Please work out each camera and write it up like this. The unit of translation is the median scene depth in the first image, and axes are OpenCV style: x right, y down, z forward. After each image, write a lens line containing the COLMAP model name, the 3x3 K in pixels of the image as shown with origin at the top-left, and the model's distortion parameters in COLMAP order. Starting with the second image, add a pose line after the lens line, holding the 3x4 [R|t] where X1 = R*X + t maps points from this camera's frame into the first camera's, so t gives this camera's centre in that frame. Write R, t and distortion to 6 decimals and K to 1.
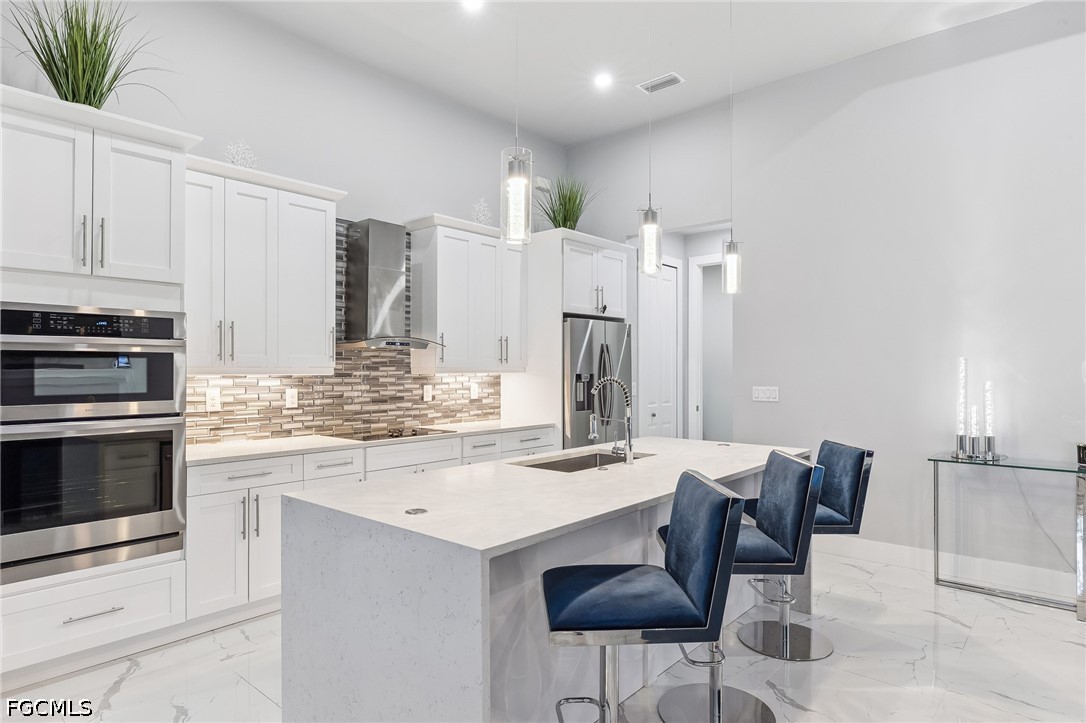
lens RADIAL K [[615.4, 0, 546.4], [0, 615.4, 364.8], [0, 0, 1]] dist [-0.002405, -0.001244]
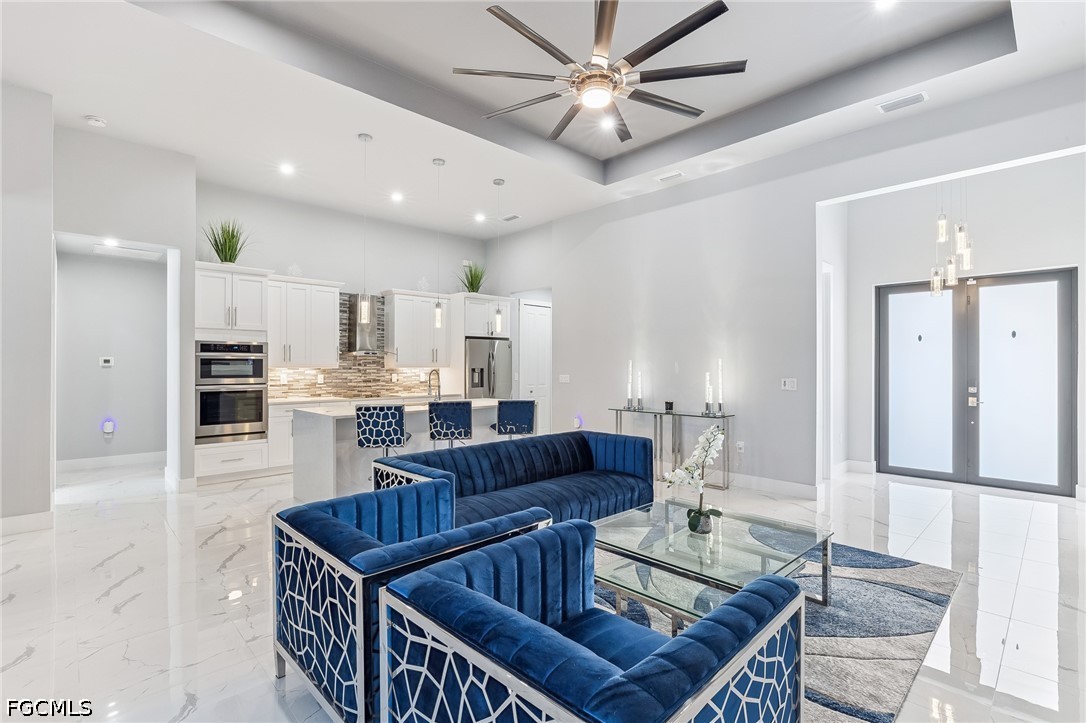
lens RADIAL K [[505.6, 0, 548.1], [0, 505.6, 365.7], [0, 0, 1]] dist [-0.011140, -0.000053]
pose [[0.996641, 0.001054, -0.081893, 0.528977], [-0.000505, 0.999977, 0.006730, -0.004435], [0.081898, -0.006666, 0.996618, -0.698183]]
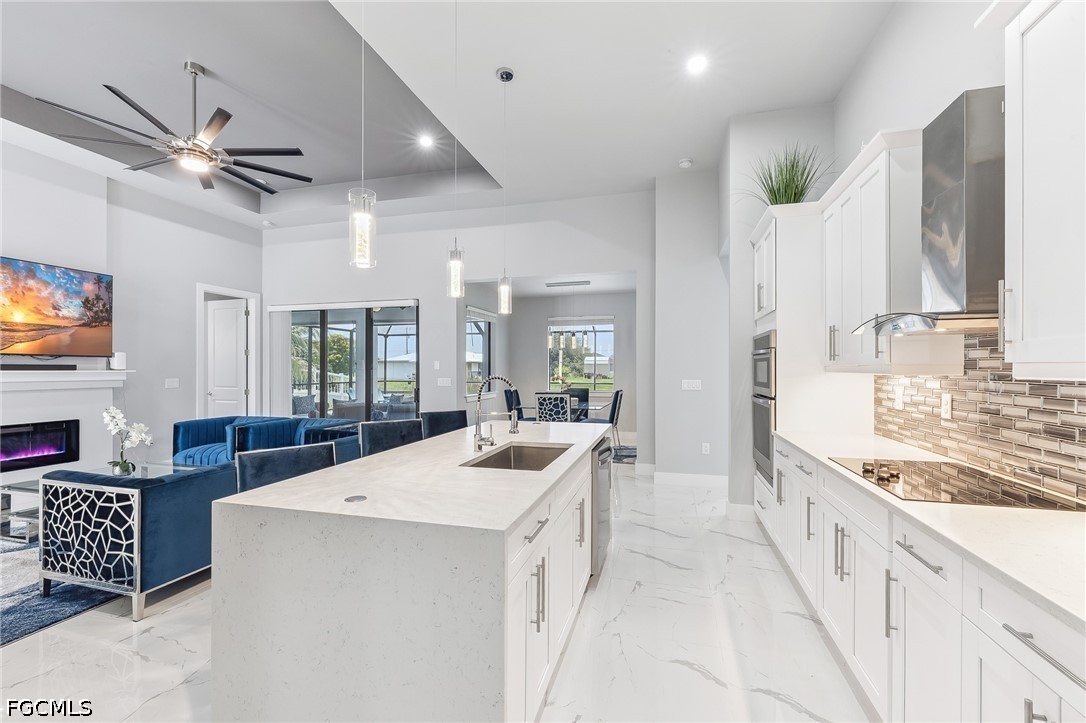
lens RADIAL K [[455.5, 0, 542.6], [0, 455.5, 369.9], [0, 0, 1]] dist [-0.005836, -0.000308]
pose [[-0.903109, 0.000934, -0.429411, 0.279812], [0.003081, 0.999986, -0.004303, 0.010764], [0.429401, -0.005209, -0.903099, 1.317978]]
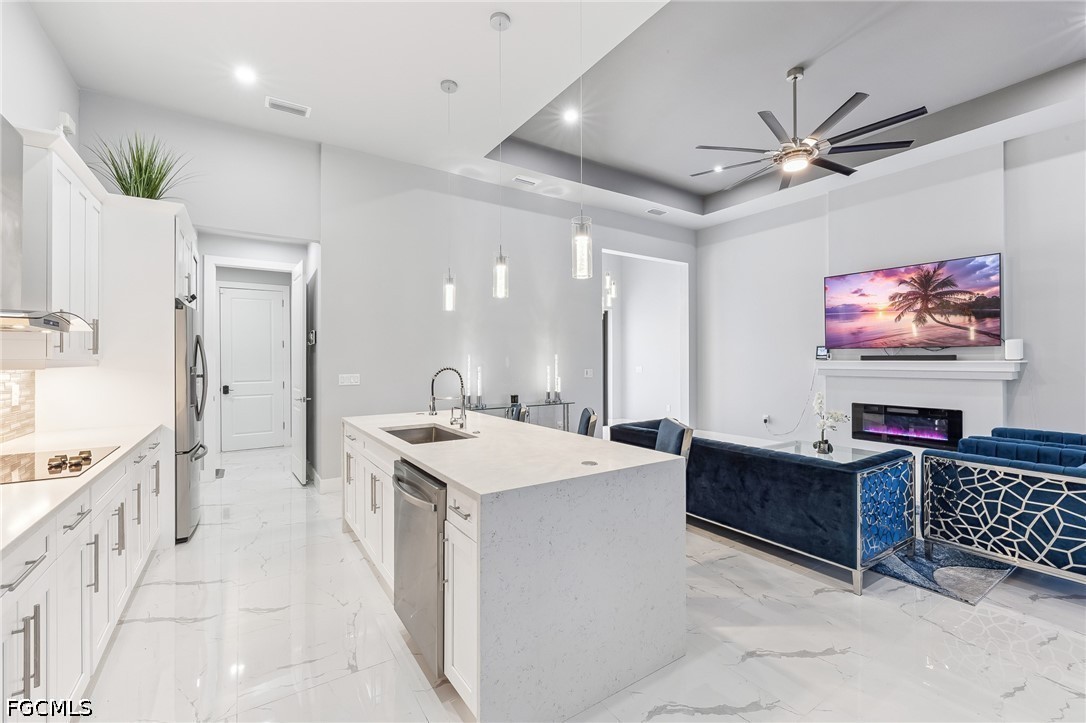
lens RADIAL K [[455.5, 0, 536.8], [0, 455.5, 359.5], [0, 0, 1]] dist [-0.005836, -0.000308]
pose [[0.272351, 0.001330, 0.962197, -0.599042], [-0.001832, 0.999998, -0.000863, 0.004467], [-0.962196, -0.001527, 0.272352, 0.411502]]
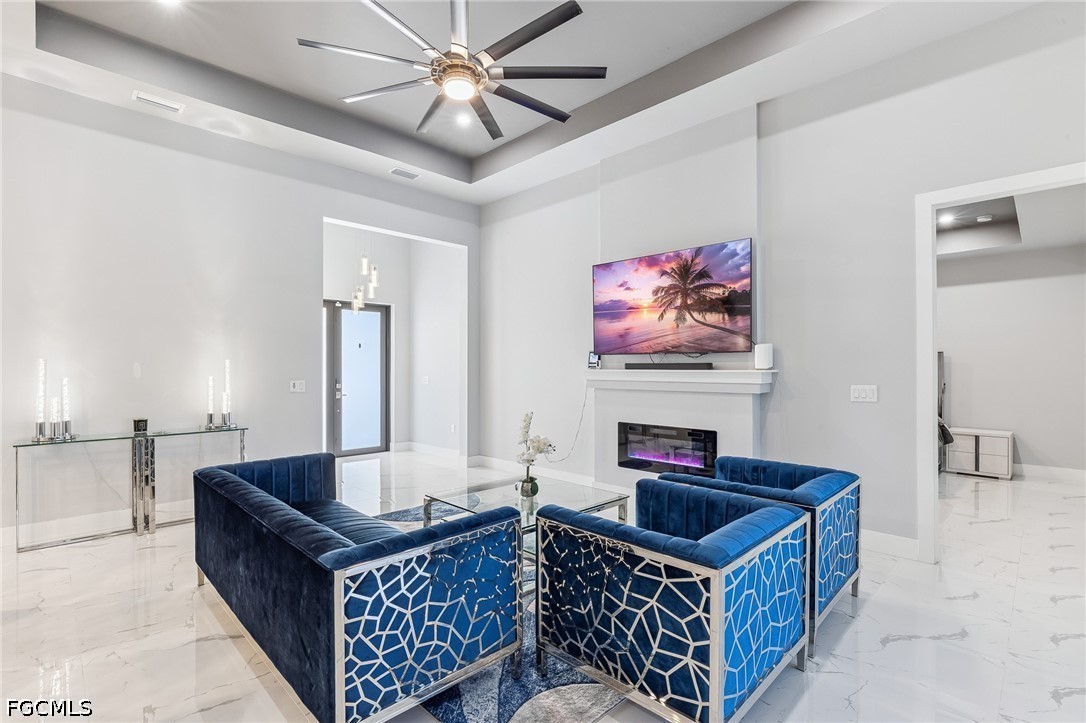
lens RADIAL K [[505.6, 0, 539.5], [0, 505.6, 367.2], [0, 0, 1]] dist [-0.011140, -0.000053]
pose [[0.067092, 0.001417, 0.997746, -0.240282], [-0.004404, 0.999990, -0.001124, 0.001560], [-0.997737, -0.004319, 0.067098, -0.048897]]
